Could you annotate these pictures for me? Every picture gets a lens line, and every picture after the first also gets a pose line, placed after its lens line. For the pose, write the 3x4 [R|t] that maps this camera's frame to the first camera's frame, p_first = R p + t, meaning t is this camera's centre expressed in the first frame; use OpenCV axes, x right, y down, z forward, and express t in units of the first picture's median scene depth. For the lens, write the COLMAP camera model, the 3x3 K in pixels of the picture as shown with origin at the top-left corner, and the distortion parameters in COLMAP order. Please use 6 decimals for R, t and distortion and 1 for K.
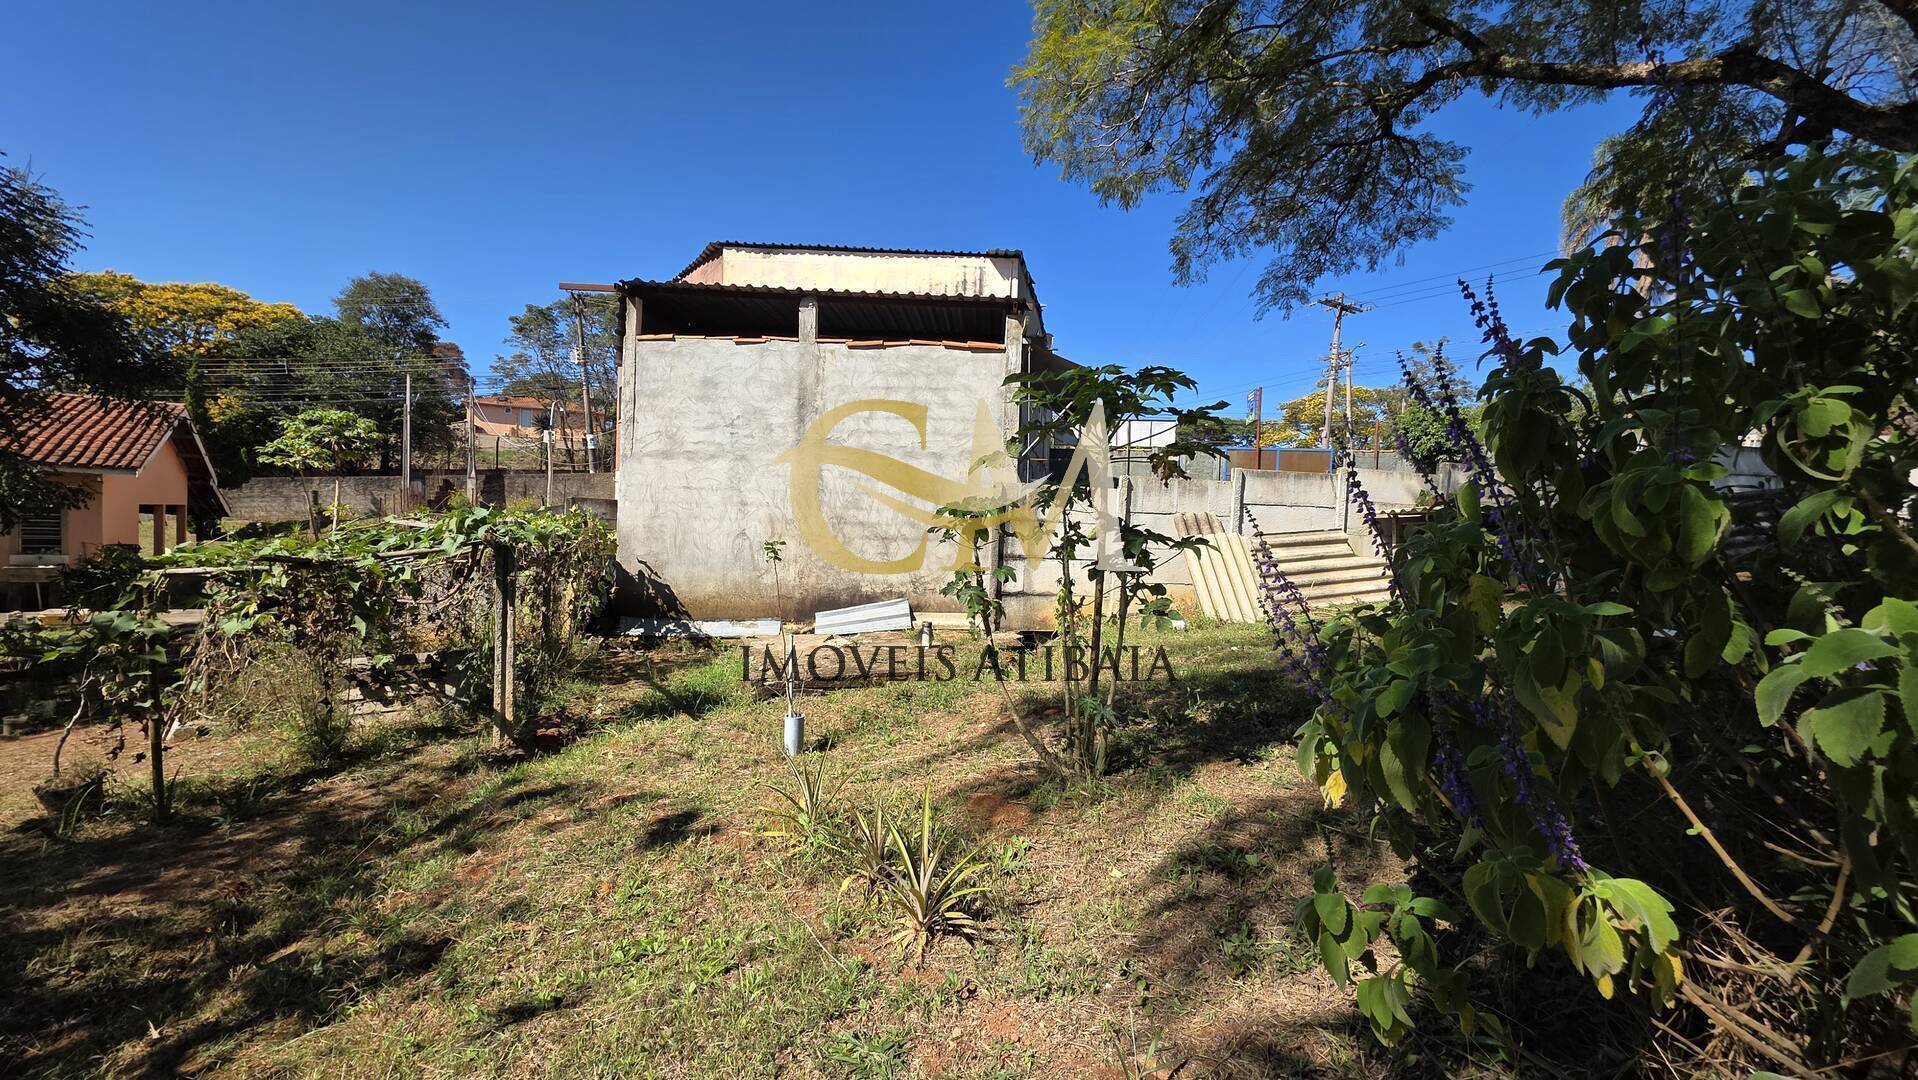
lens RADIAL K [[761.9, 0, 958.3], [0, 761.9, 533.6], [0, 0, 1]] dist [0.007622, 0.000143]
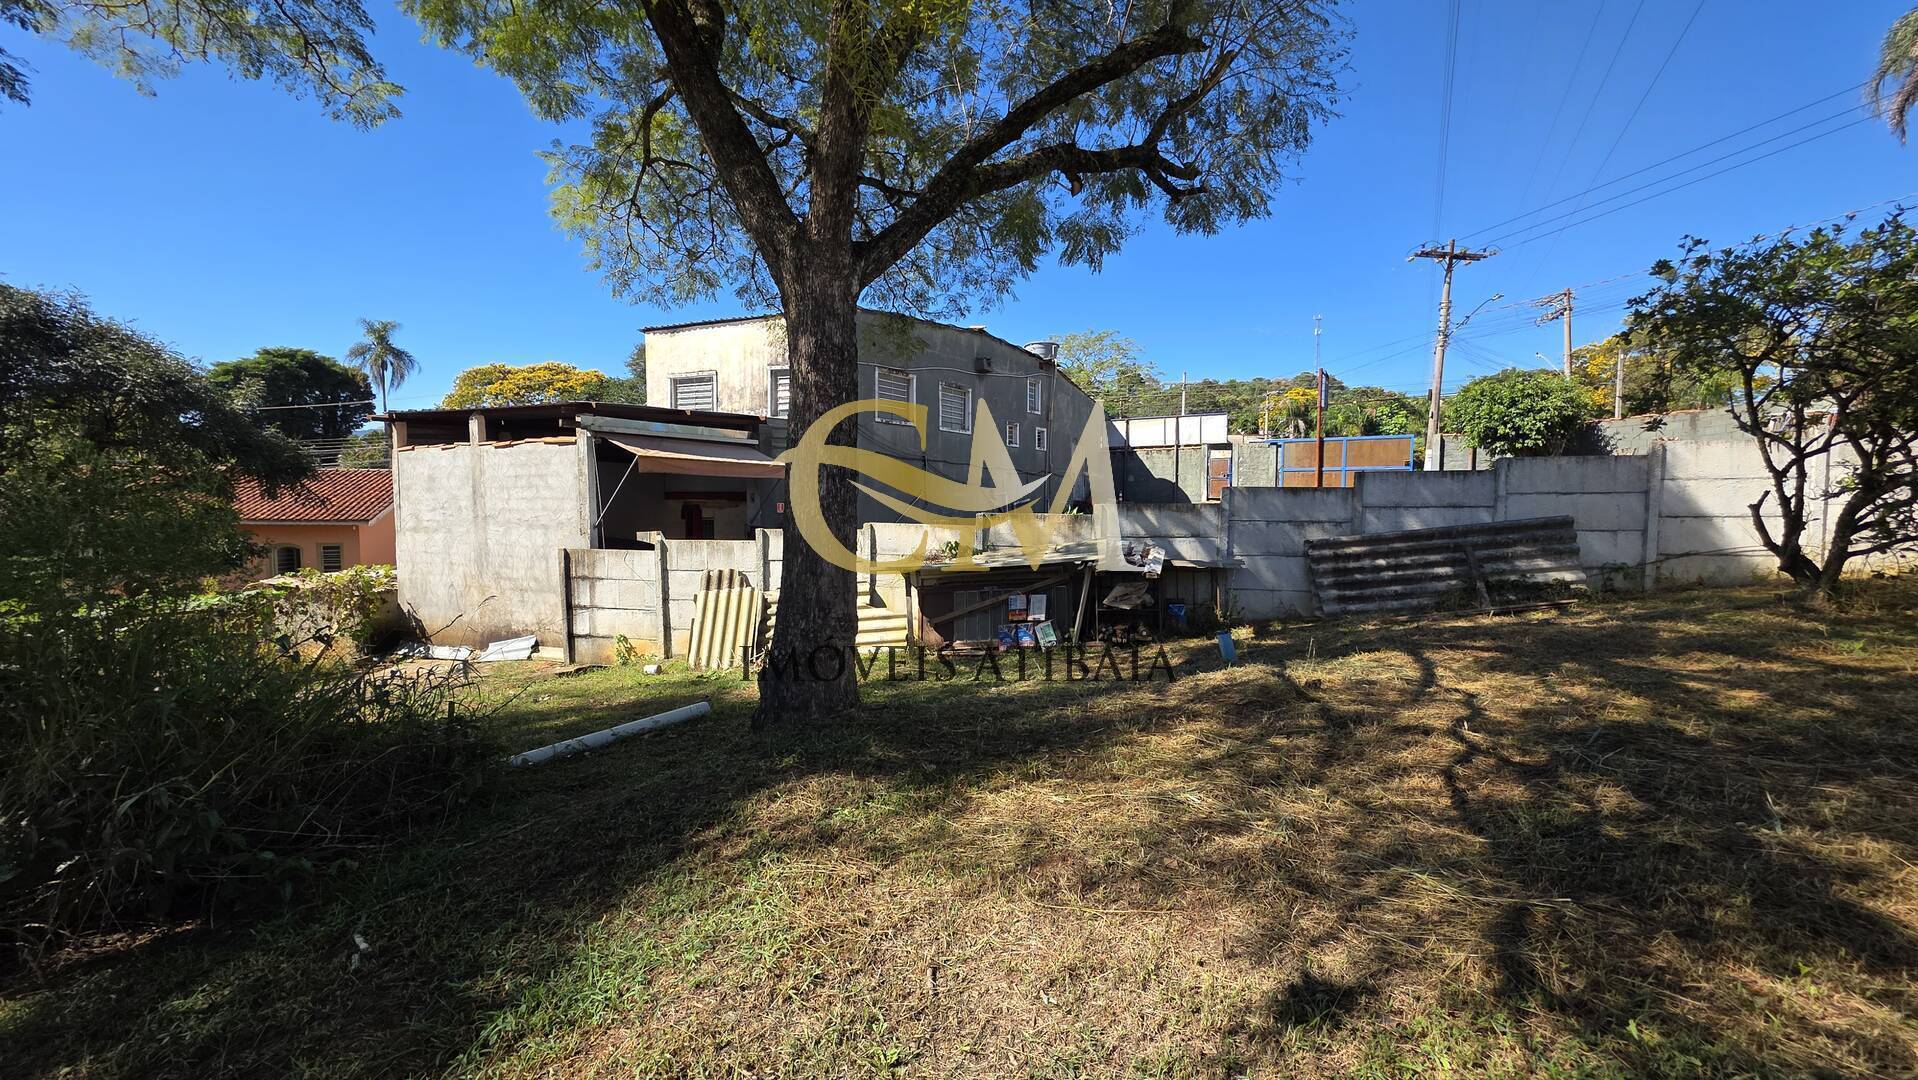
lens RADIAL K [[761.9, 0, 959.6], [0, 761.9, 539.9], [0, 0, 1]] dist [0.007622, 0.000143]
pose [[0.912673, -0.011575, -0.408526, 1.142880], [0.024937, 0.999314, 0.027397, -0.097902], [0.407929, -0.035192, 0.912335, 0.102877]]
